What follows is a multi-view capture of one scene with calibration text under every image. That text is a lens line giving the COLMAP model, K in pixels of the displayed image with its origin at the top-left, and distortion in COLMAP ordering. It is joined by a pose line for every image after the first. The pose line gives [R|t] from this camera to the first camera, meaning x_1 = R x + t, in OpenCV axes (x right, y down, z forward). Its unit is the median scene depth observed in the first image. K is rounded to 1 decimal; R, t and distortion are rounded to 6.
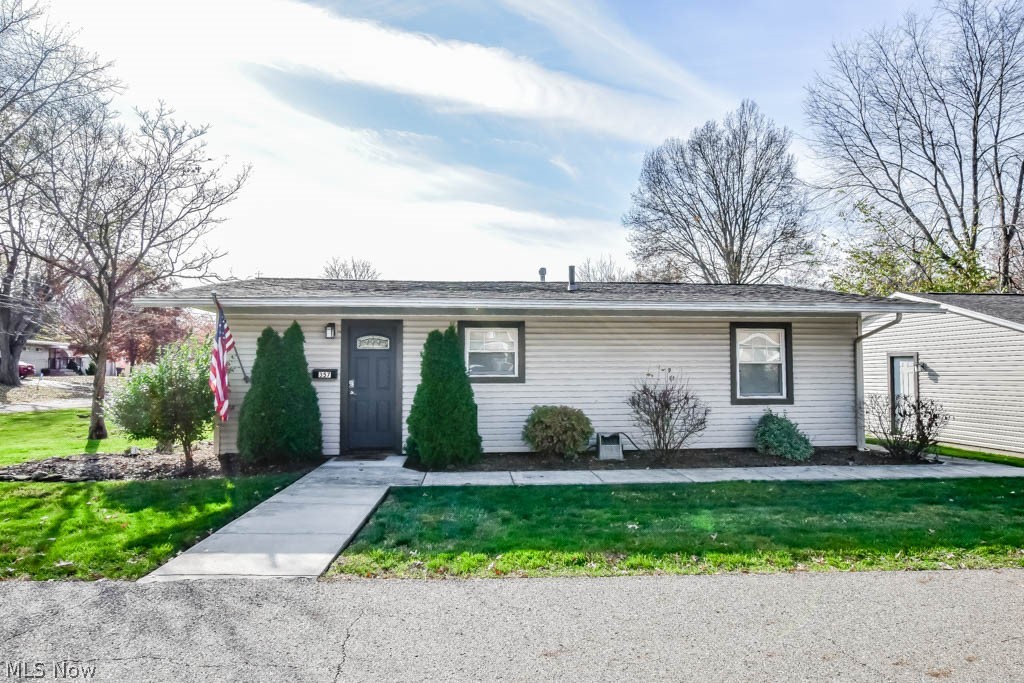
lens RADIAL K [[565.3, 0, 512.0], [0, 565.3, 341.5], [0, 0, 1]] dist [-0.015601, 0.002450]
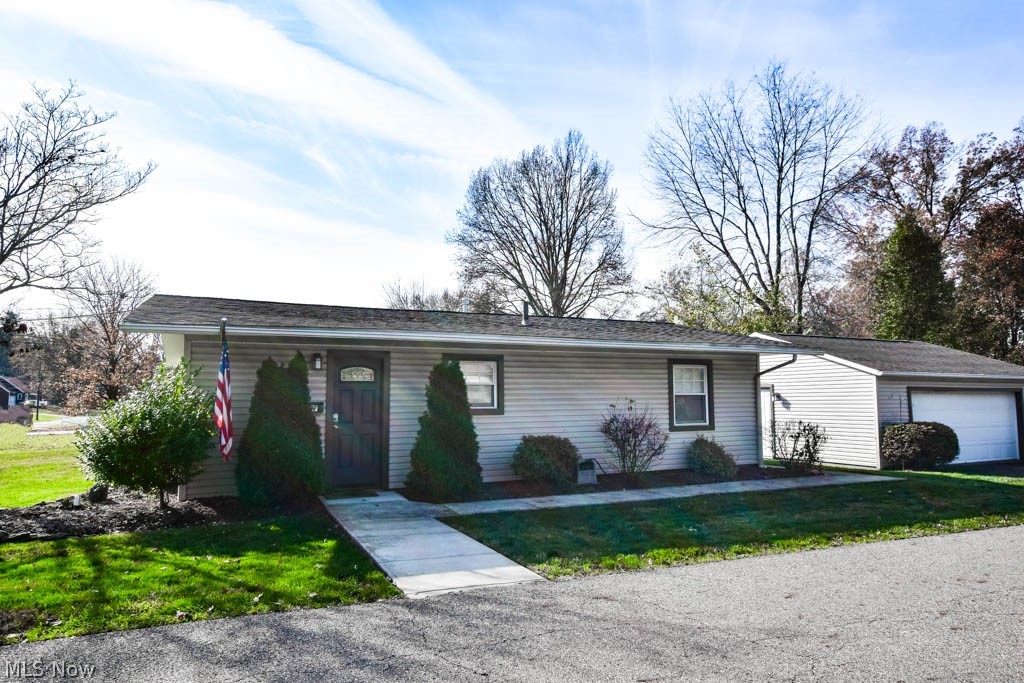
lens RADIAL K [[632.9, 0, 512.0], [0, 632.9, 341.5], [0, 0, 1]] dist [-0.006475, -0.001254]
pose [[0.941678, 0.026534, 0.335466, -0.330736], [-0.013505, 0.999063, -0.041113, -0.011844], [-0.336243, 0.034185, 0.941155, -0.096620]]
